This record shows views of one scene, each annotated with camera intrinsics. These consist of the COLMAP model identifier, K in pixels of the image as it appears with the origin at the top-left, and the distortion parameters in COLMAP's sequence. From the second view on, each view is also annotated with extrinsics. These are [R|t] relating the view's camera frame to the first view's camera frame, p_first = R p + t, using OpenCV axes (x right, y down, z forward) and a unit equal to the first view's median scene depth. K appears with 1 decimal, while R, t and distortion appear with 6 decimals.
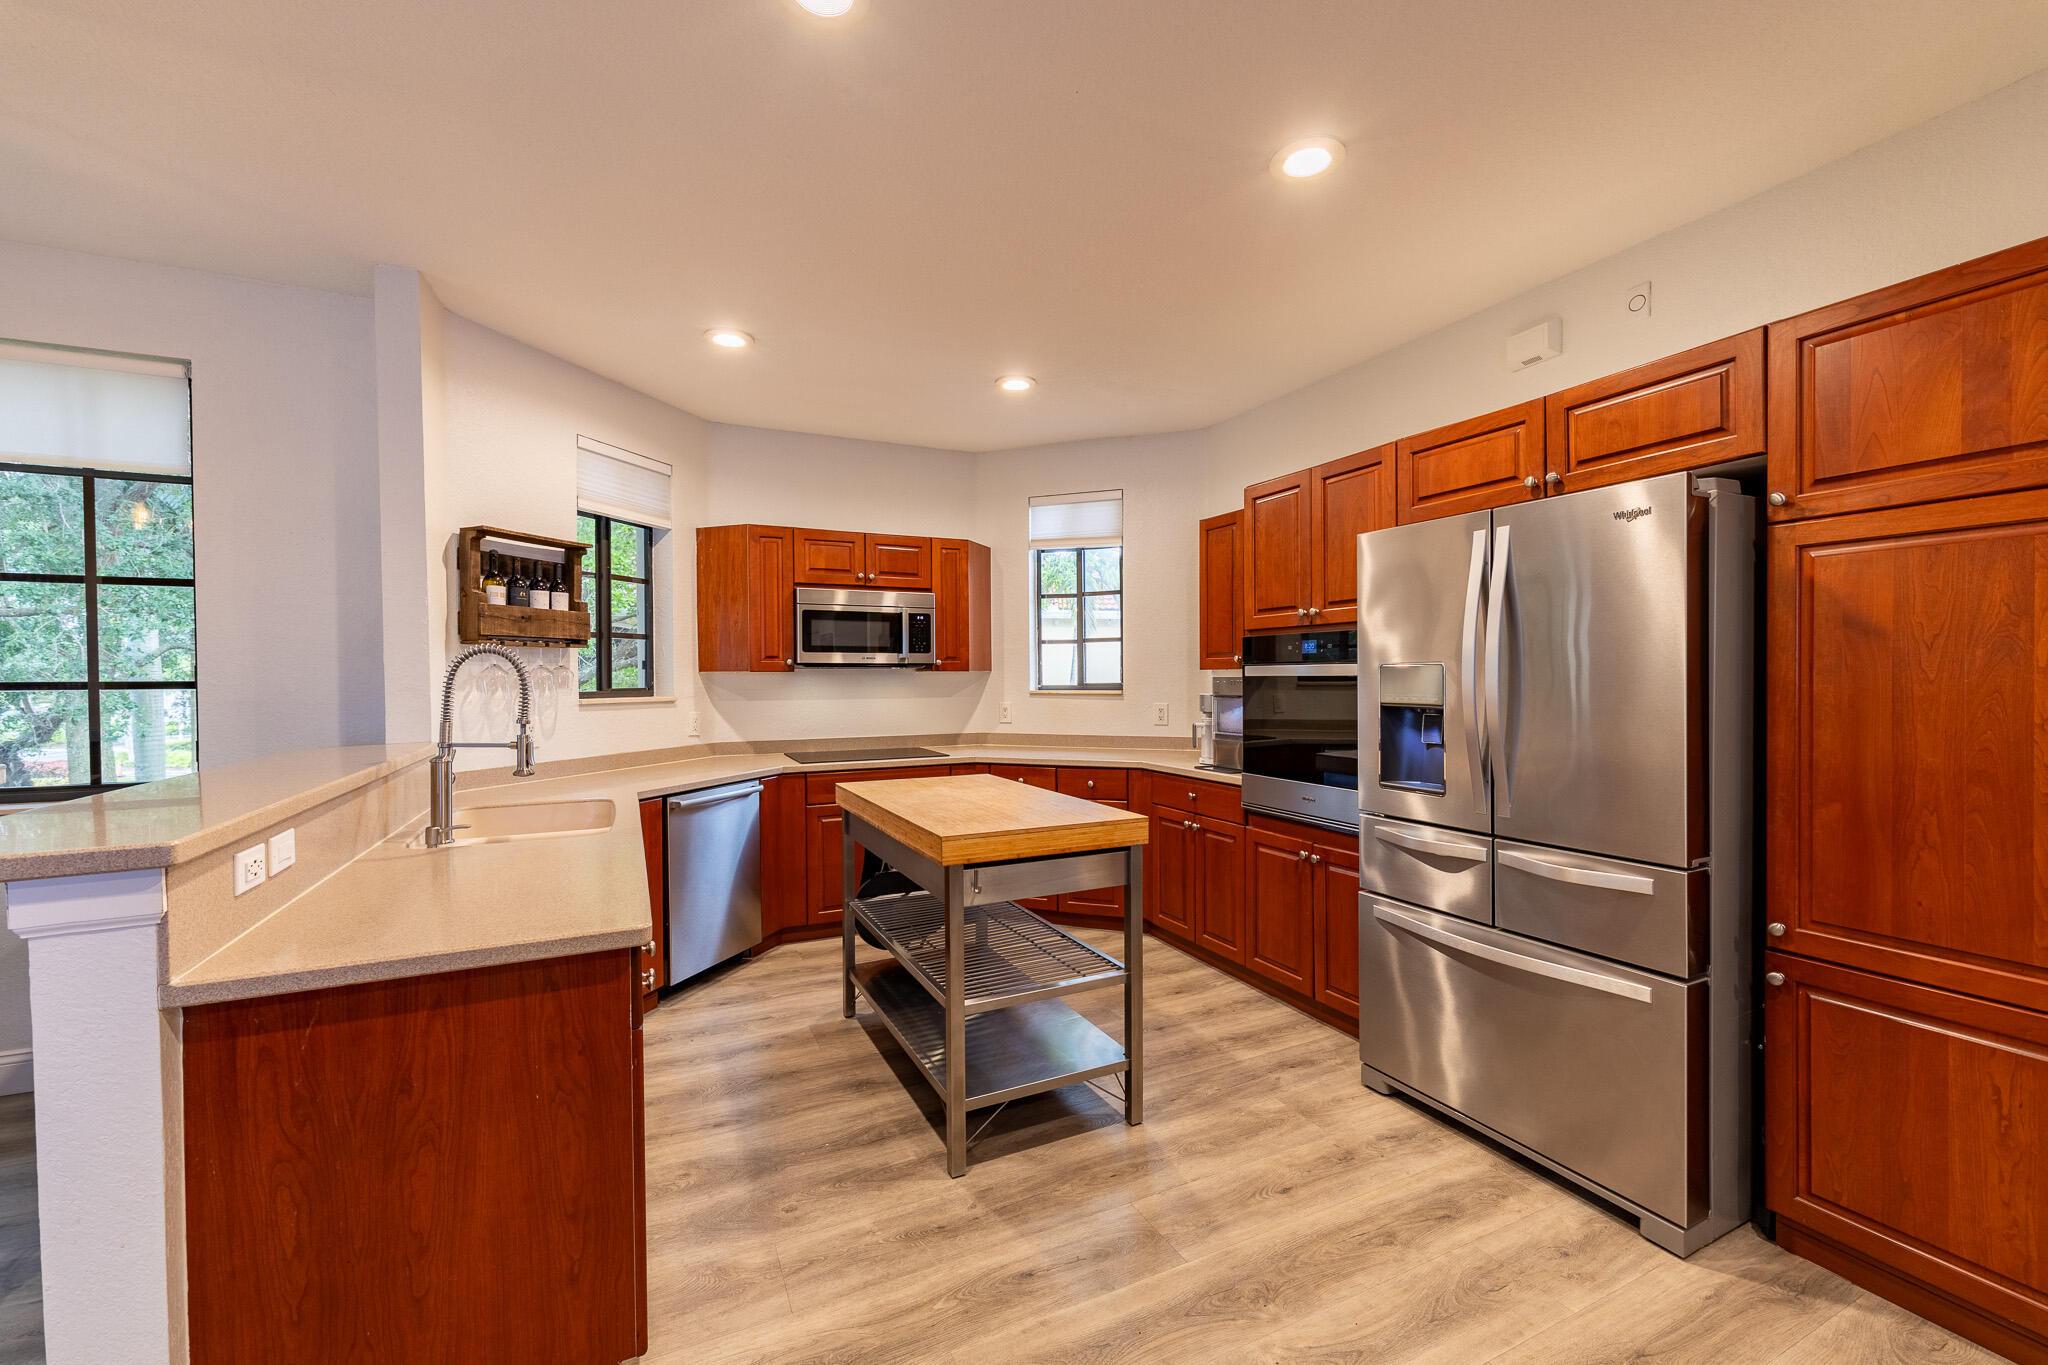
lens RADIAL K [[824.9, 0, 1023.1], [0, 824.9, 688.7], [0, 0, 1]] dist [-0.000684, 0.000856]
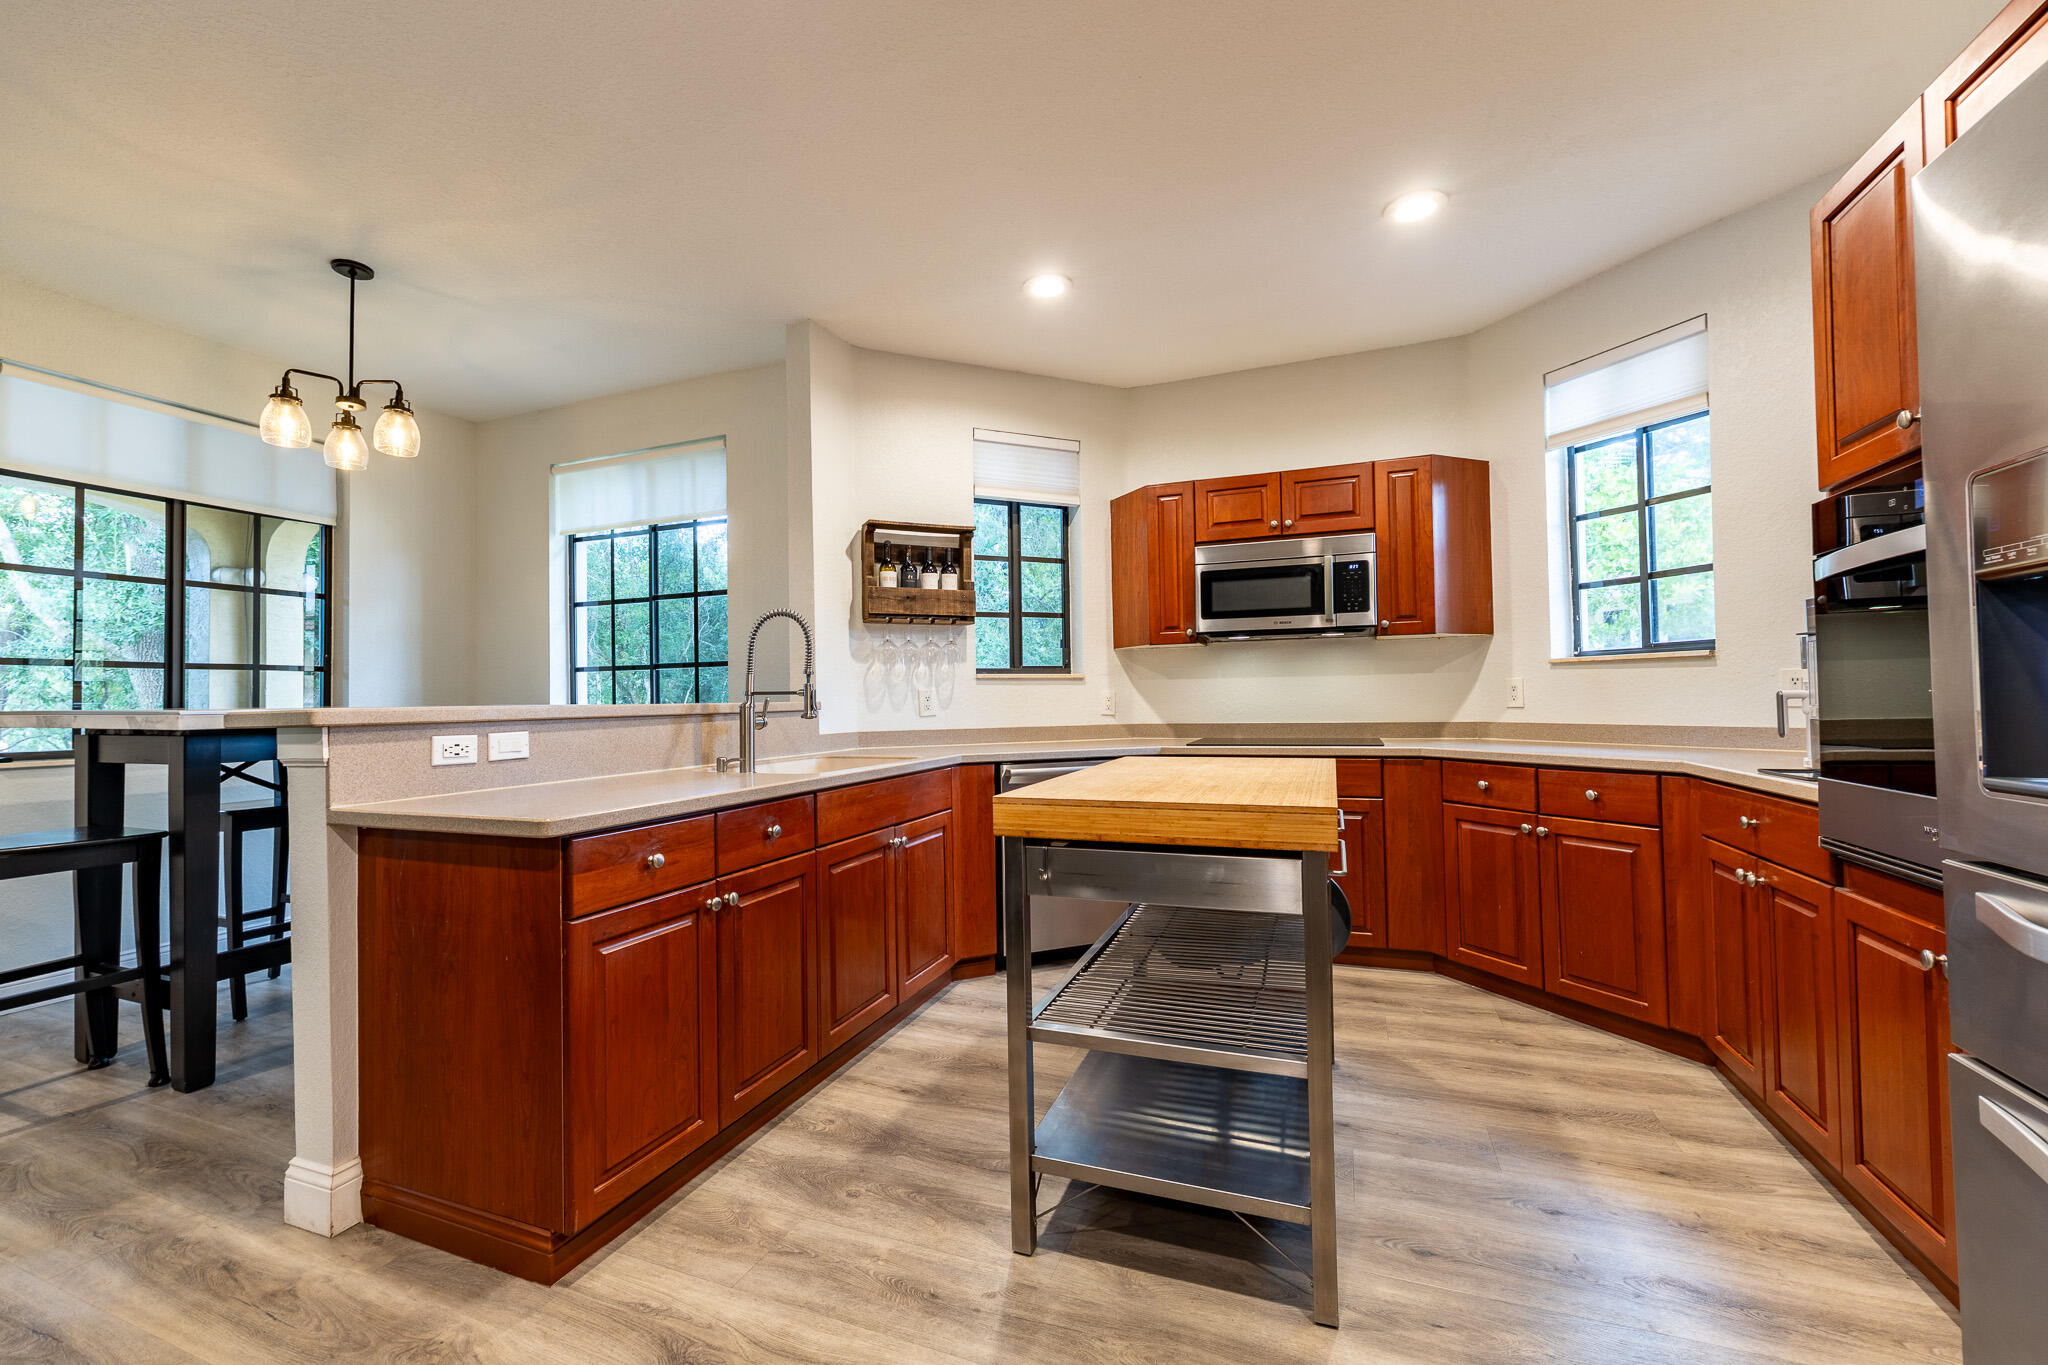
lens RADIAL K [[847.1, 0, 991.8], [0, 847.1, 688.6], [0, 0, 1]] dist [-0.000879, 0.001325]
pose [[0.673060, -0.015687, -0.739421, 0.321787], [0.000557, 0.999786, -0.020703, 0.061648], [0.739587, 0.013522, 0.672925, 0.302176]]
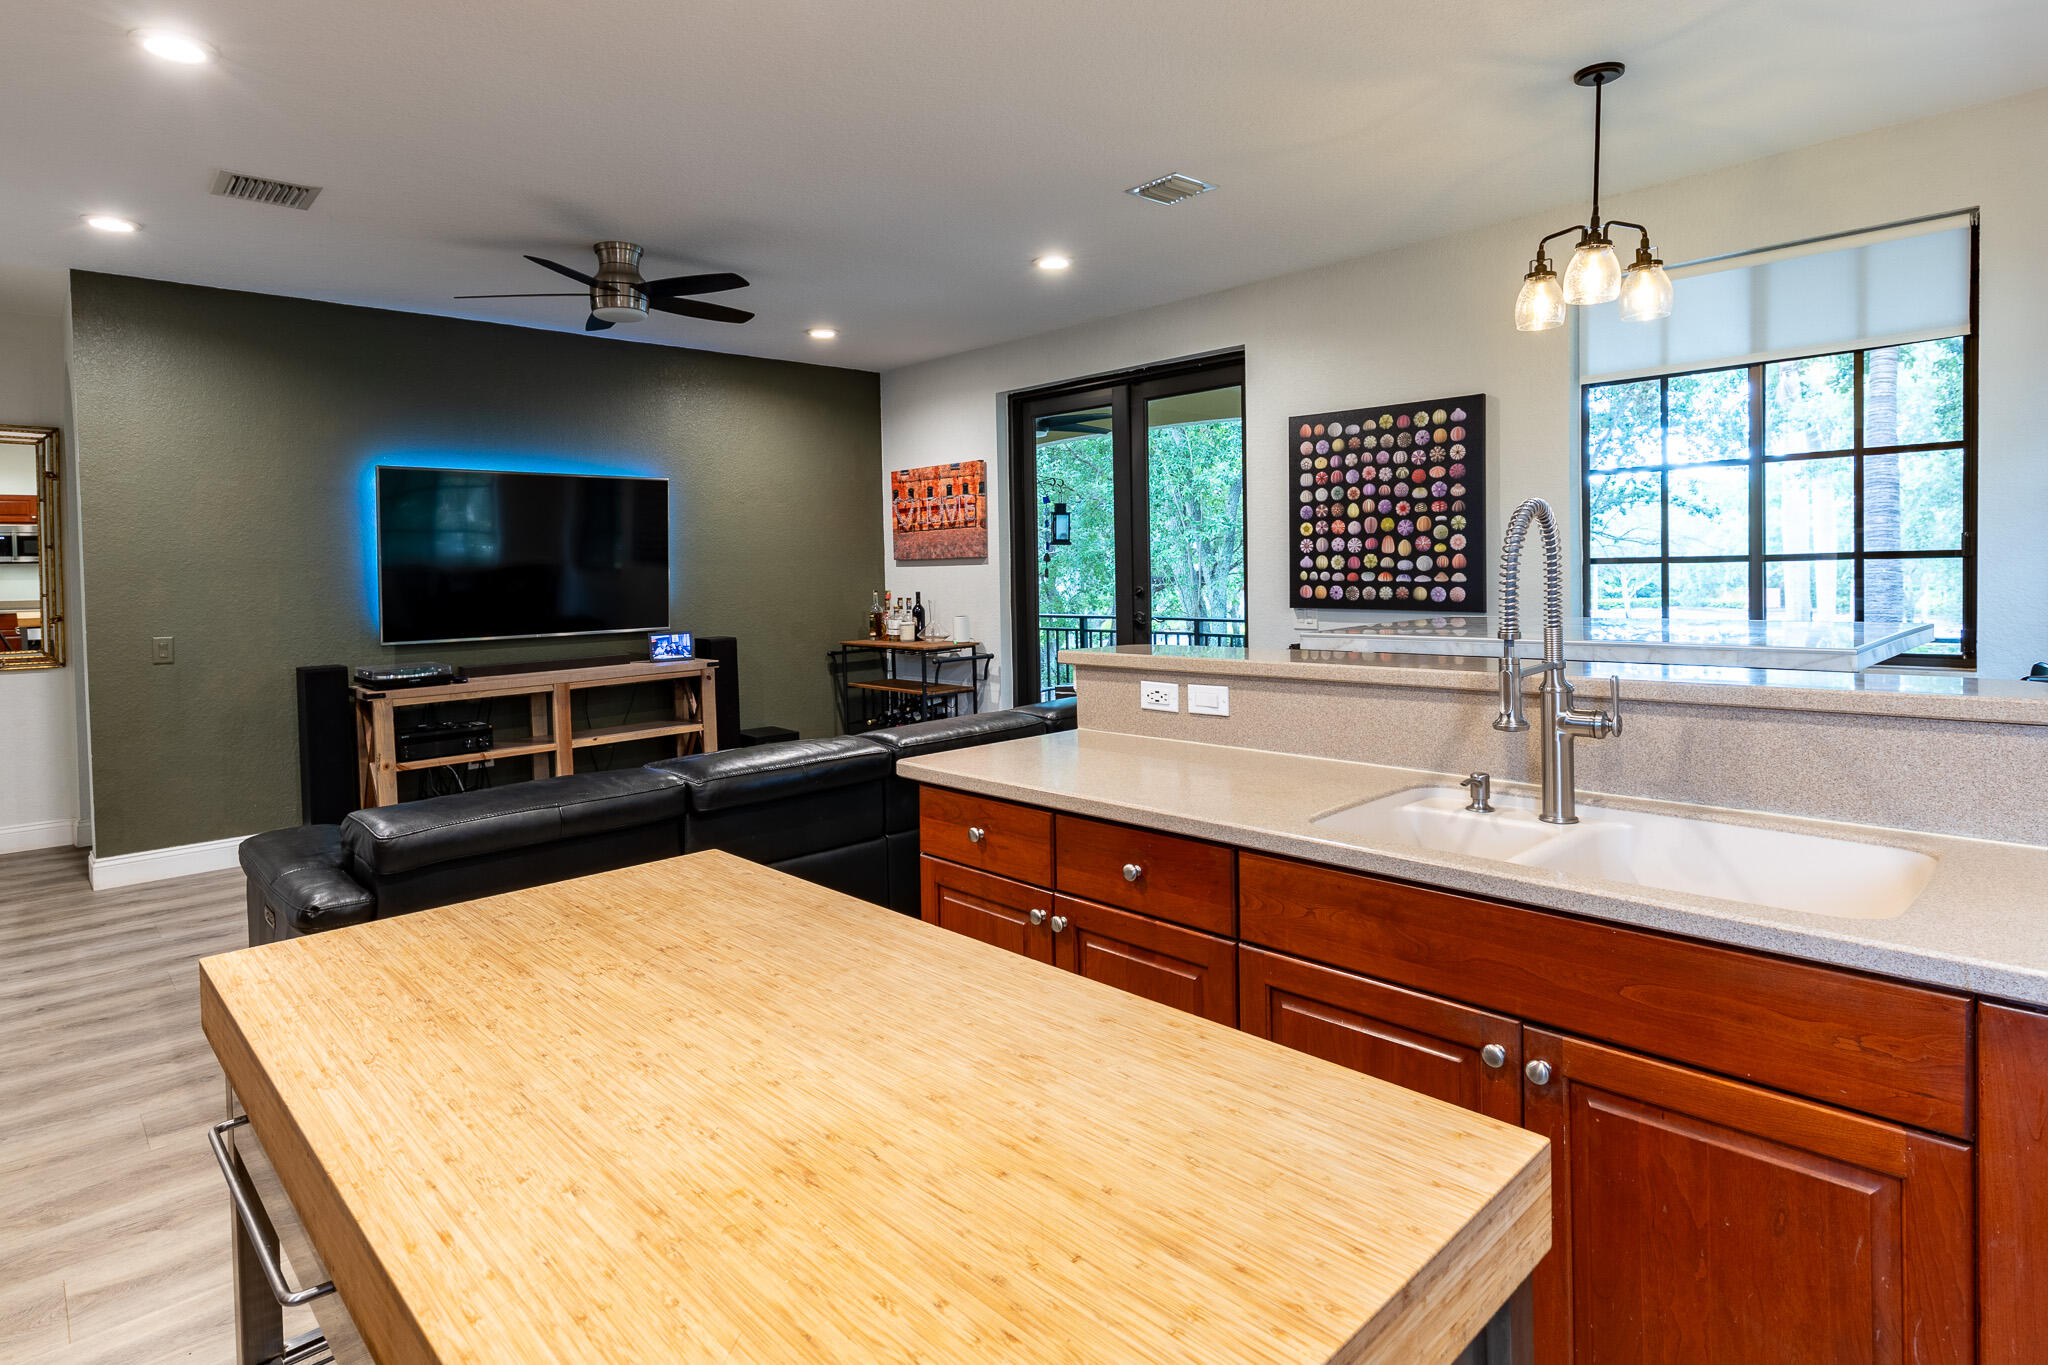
lens RADIAL K [[1080.6, 0, 980.9], [0, 1080.6, 600.4], [0, 0, 1]] dist [0.001470, -0.000223]
pose [[-0.956775, 0.033477, -0.288894, -0.040896], [0.021597, 0.998789, 0.044215, -0.017499], [0.290025, 0.036064, -0.956339, 1.165388]]
